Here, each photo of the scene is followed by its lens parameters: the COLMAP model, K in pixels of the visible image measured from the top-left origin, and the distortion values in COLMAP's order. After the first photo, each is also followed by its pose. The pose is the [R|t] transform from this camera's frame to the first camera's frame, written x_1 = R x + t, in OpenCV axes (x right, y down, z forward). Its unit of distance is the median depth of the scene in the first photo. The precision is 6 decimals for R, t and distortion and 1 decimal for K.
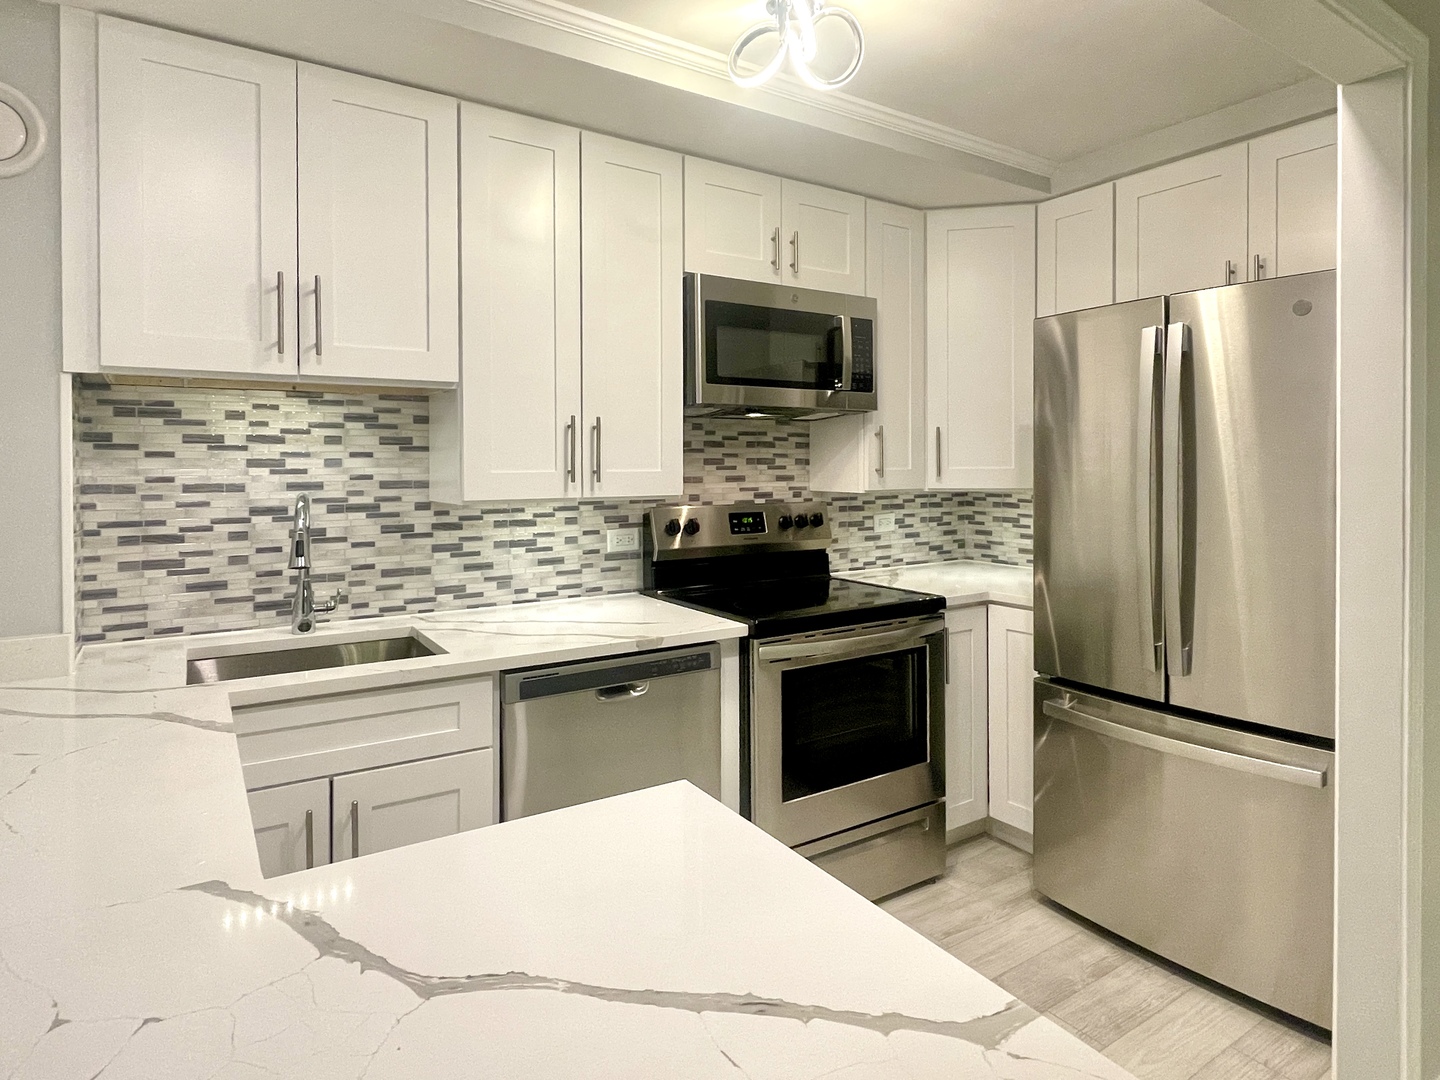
lens RADIAL K [[843.3, 0, 729.0], [0, 843.3, 473.9], [0, 0, 1]] dist [-0.000830, -0.000479]
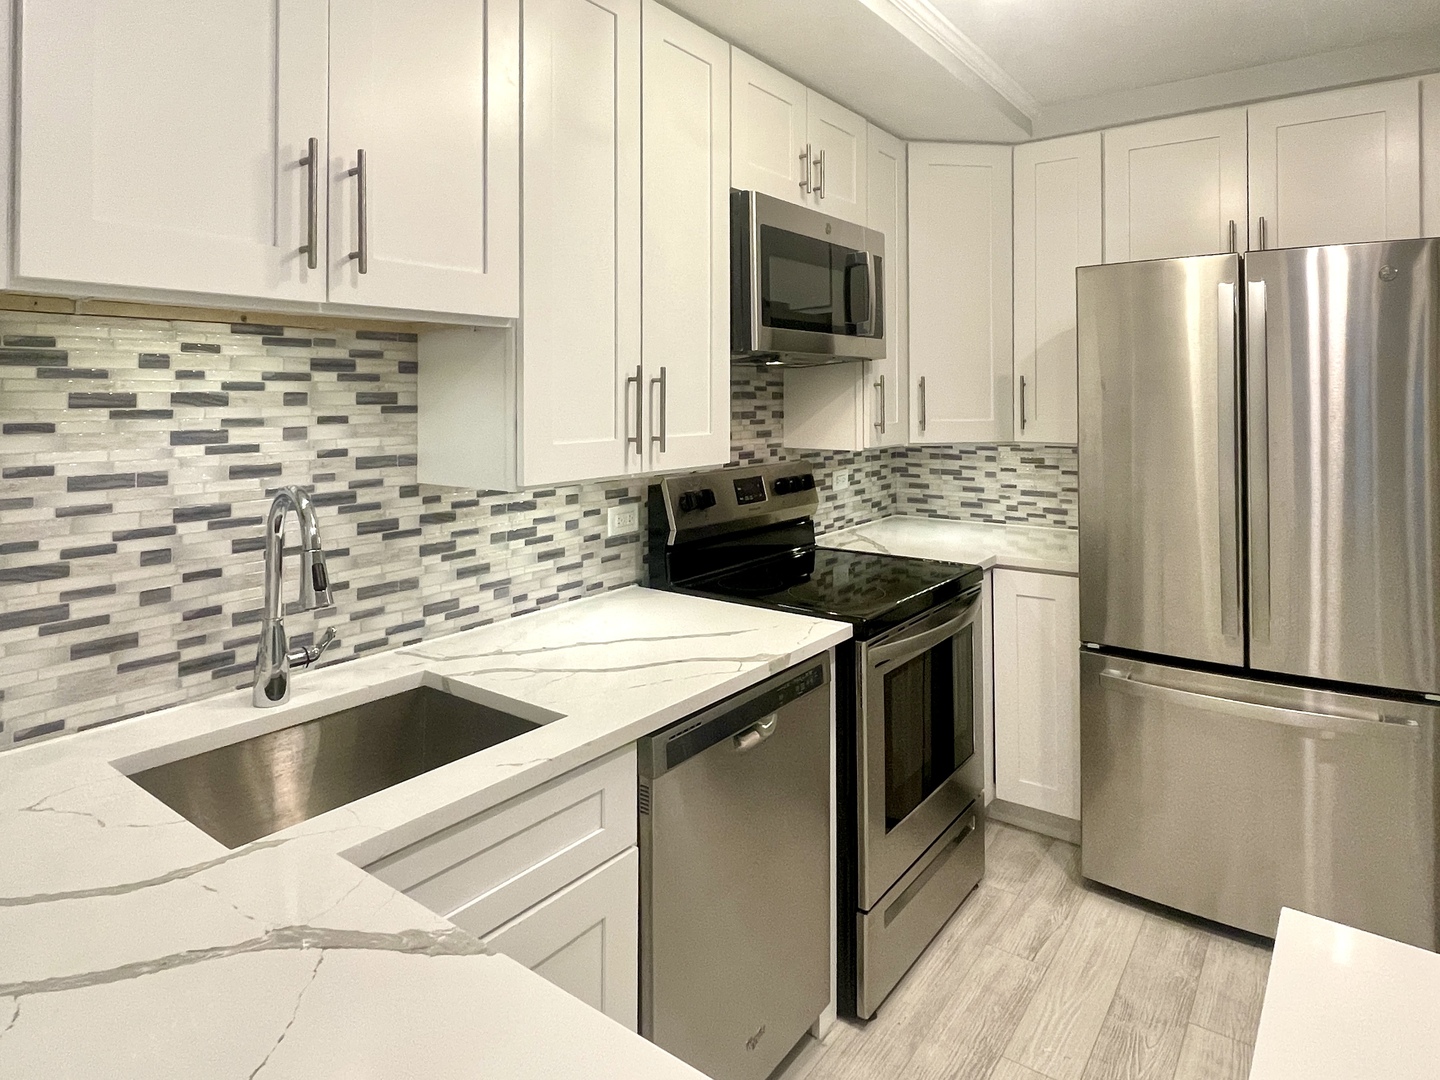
lens RADIAL K [[878.9, 0, 722.2], [0, 878.9, 385.4], [0, 0, 1]] dist [-0.000994, -0.000937]
pose [[0.939083, 0.003612, 0.343672, -0.370532], [0.005039, 0.999693, -0.024274, -0.030474], [-0.343654, 0.024527, 0.938776, 0.225761]]
